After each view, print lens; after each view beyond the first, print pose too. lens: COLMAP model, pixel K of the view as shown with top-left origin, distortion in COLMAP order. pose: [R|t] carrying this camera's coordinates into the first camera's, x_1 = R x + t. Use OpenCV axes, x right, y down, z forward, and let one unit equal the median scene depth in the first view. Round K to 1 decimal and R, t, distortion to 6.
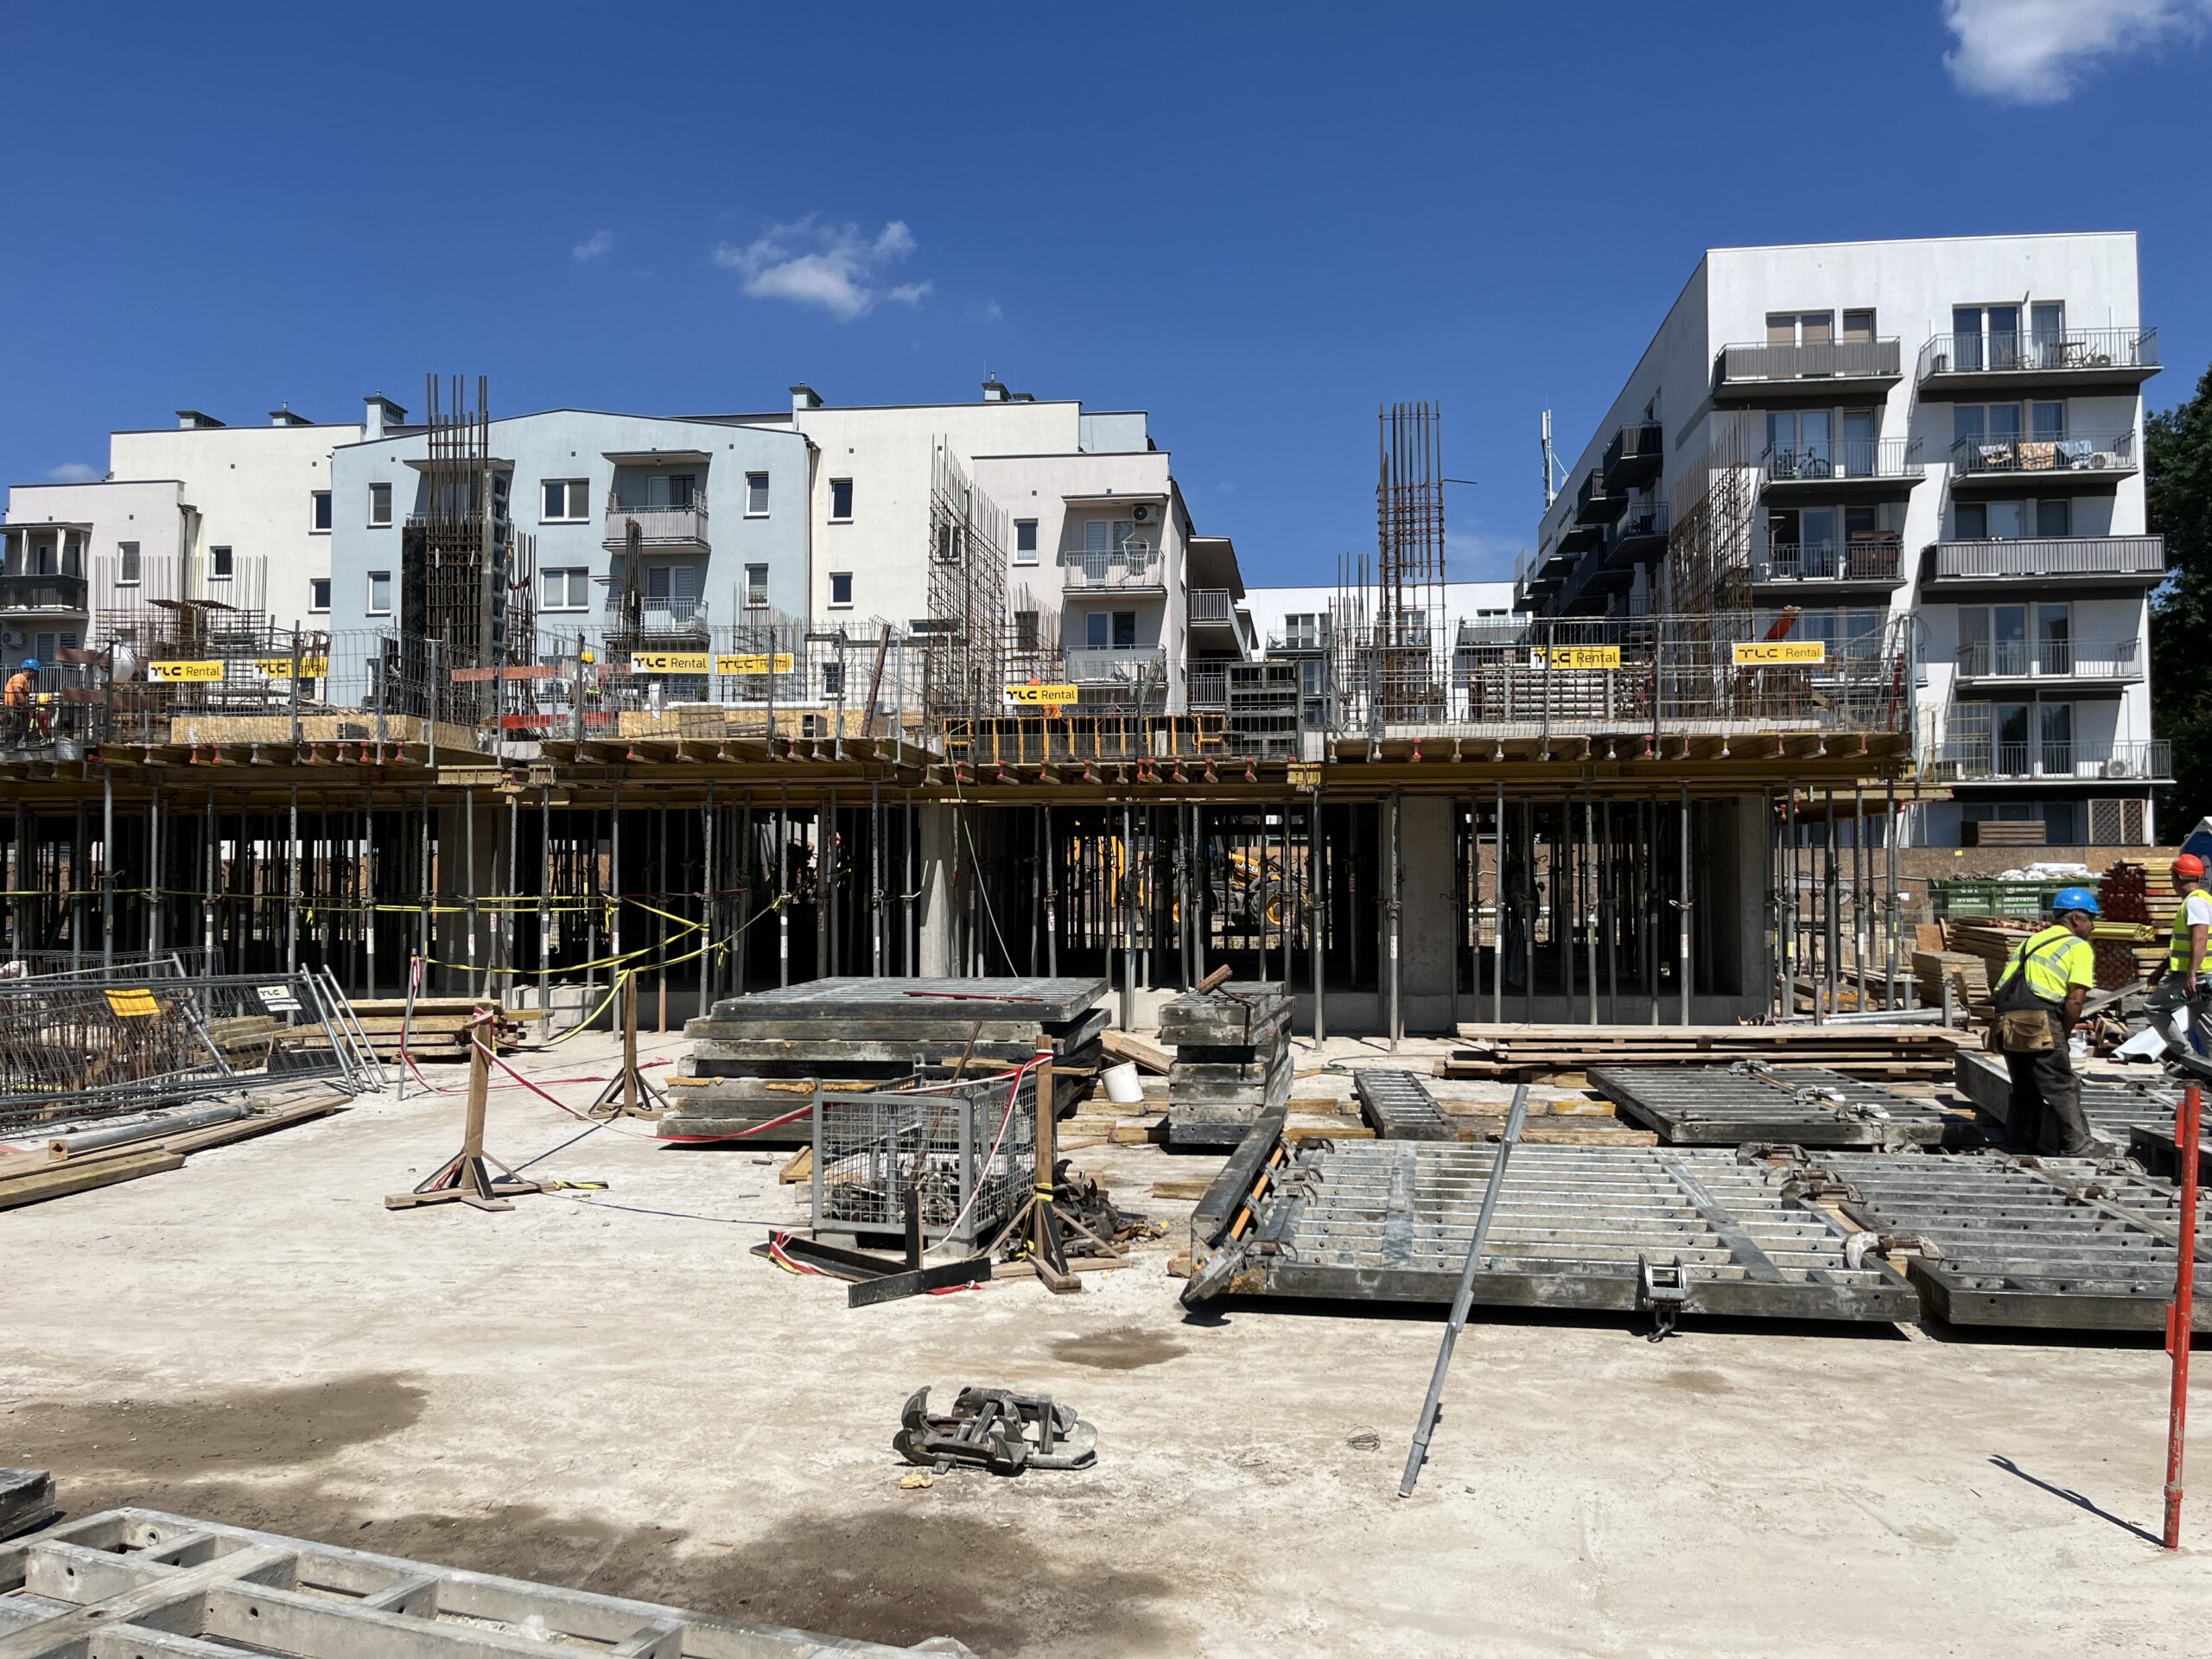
lens RADIAL K [[1695.4, 0, 1108.3], [0, 1695.4, 759.5], [0, 0, 1]] dist [0.053853, -0.063655]
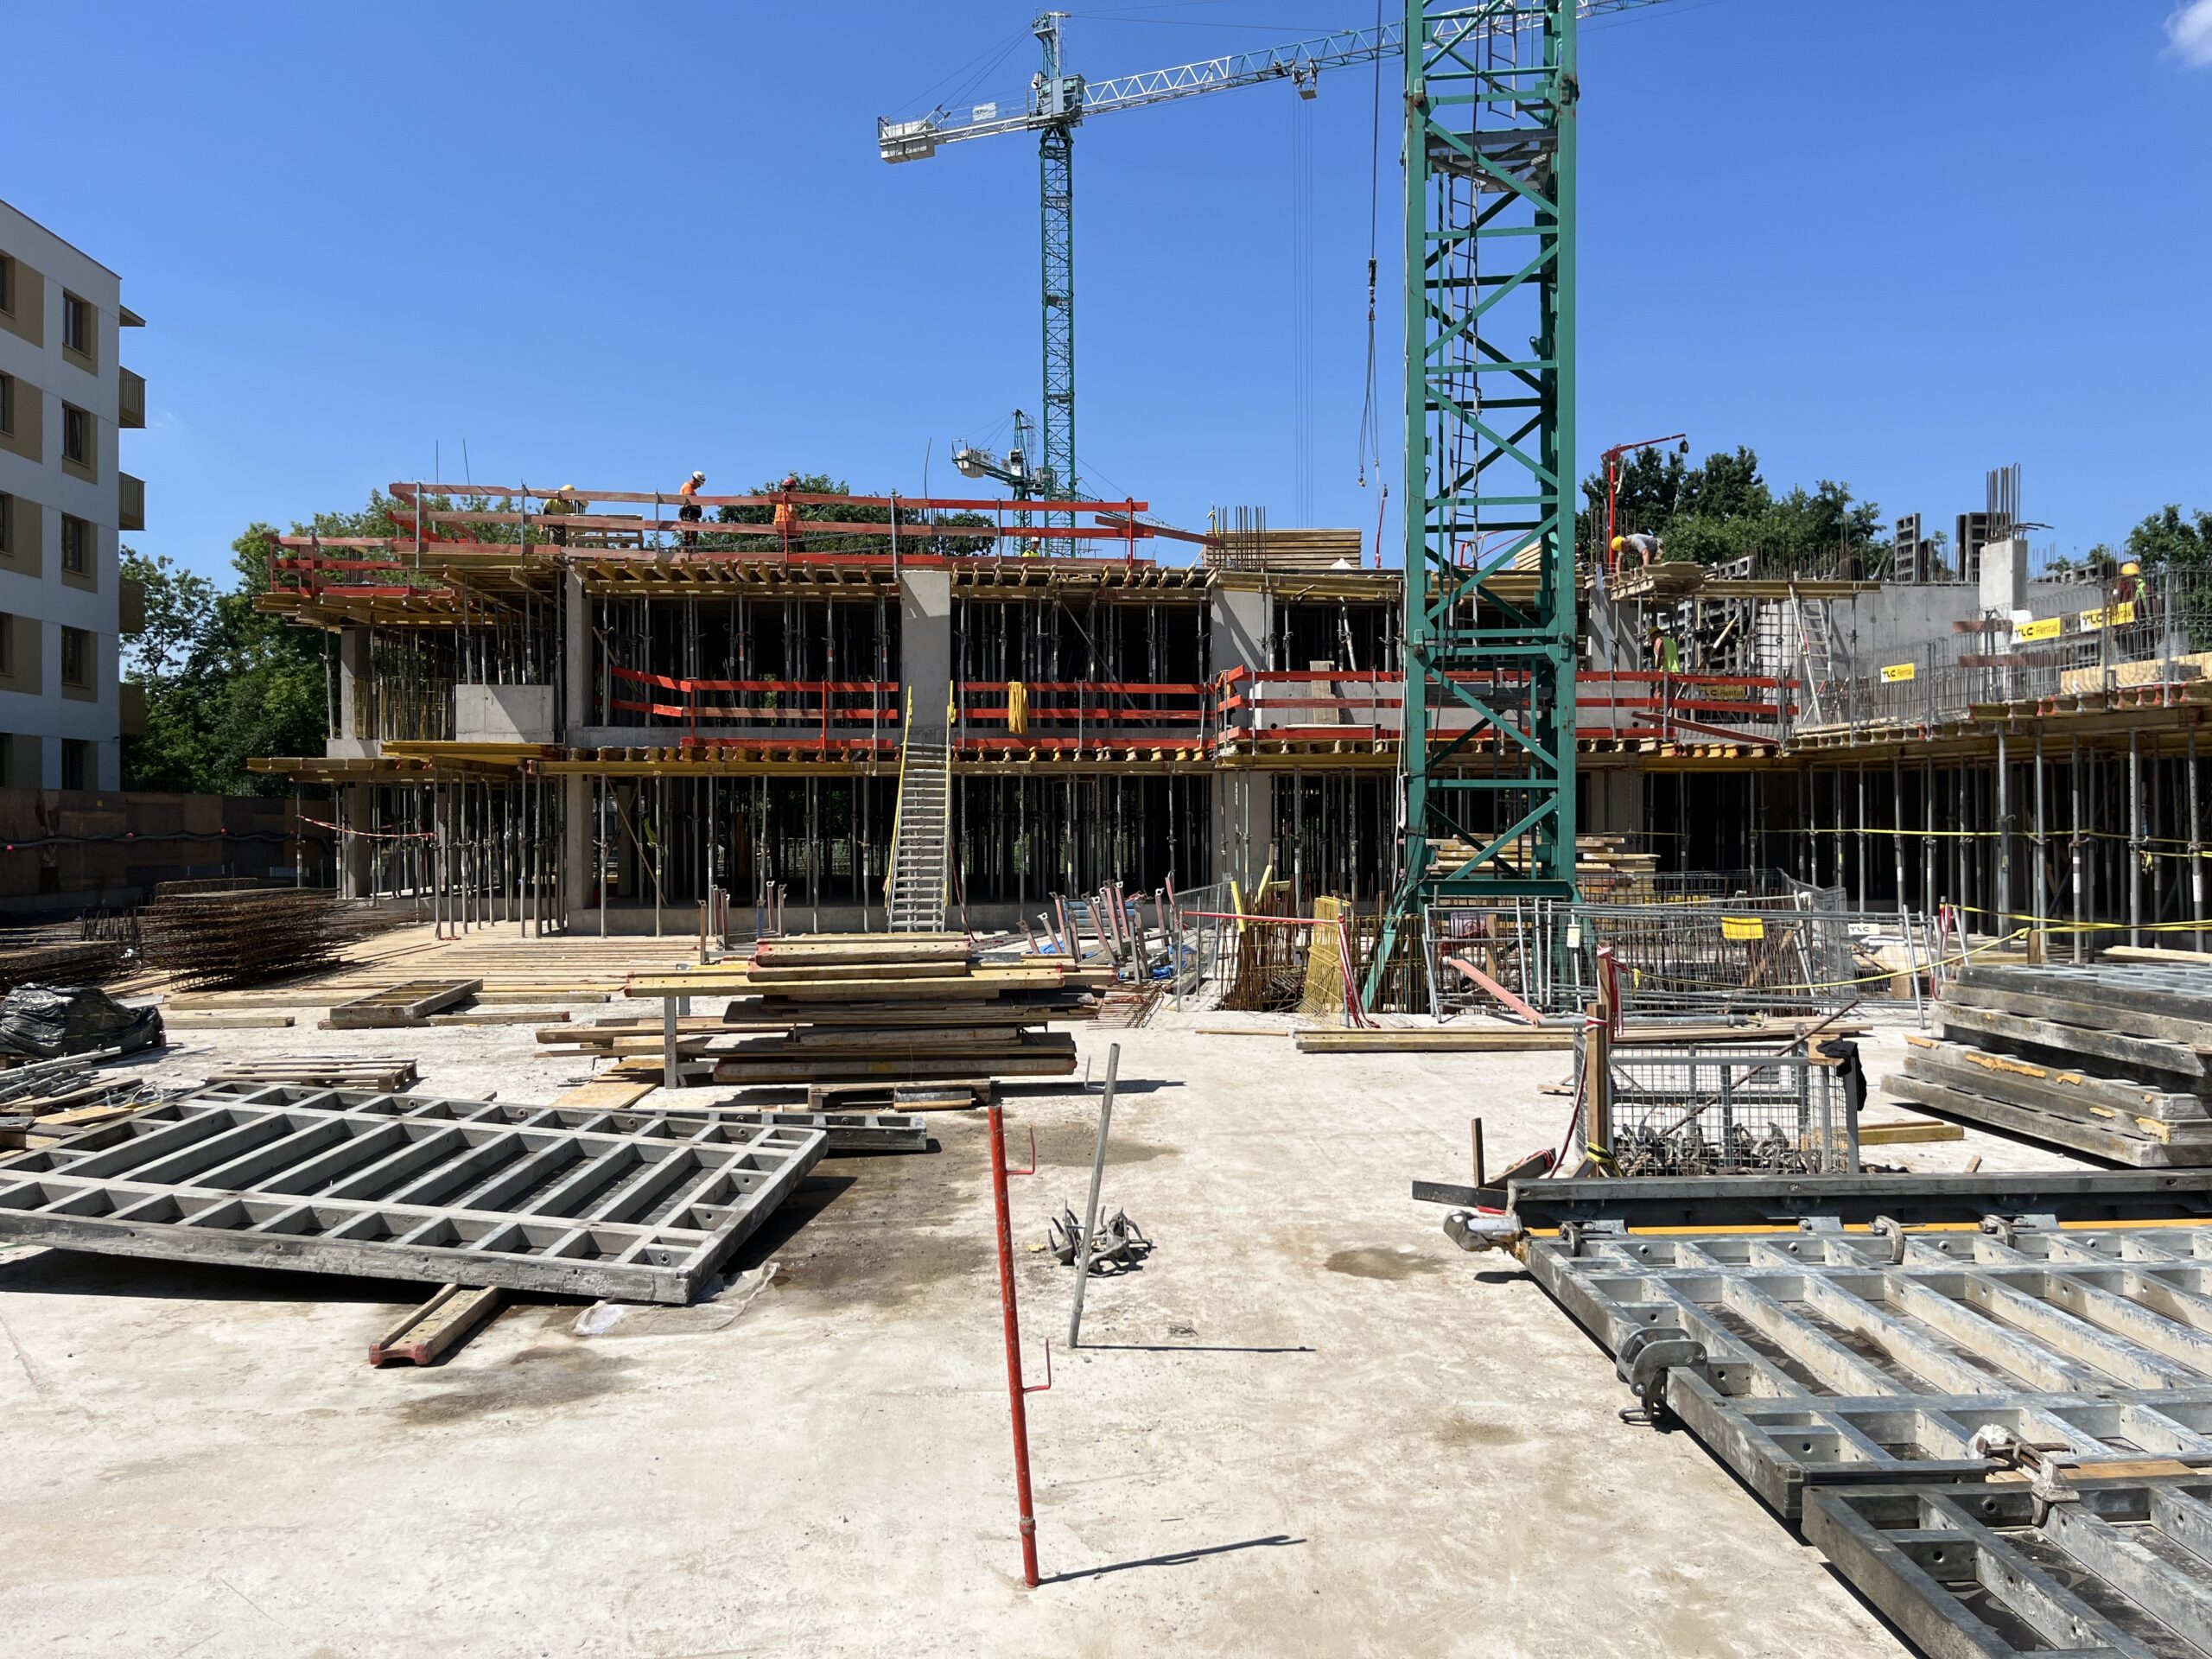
lens RADIAL K [[1695.4, 0, 1110.7], [0, 1695.4, 805.7], [0, 0, 1]] dist [0.053853, -0.063655]
pose [[0.203490, -0.008456, -0.979040, 1.176981], [0.077534, 0.996961, 0.007504, 0.016229], [0.976002, -0.077436, 0.203527, 0.657809]]
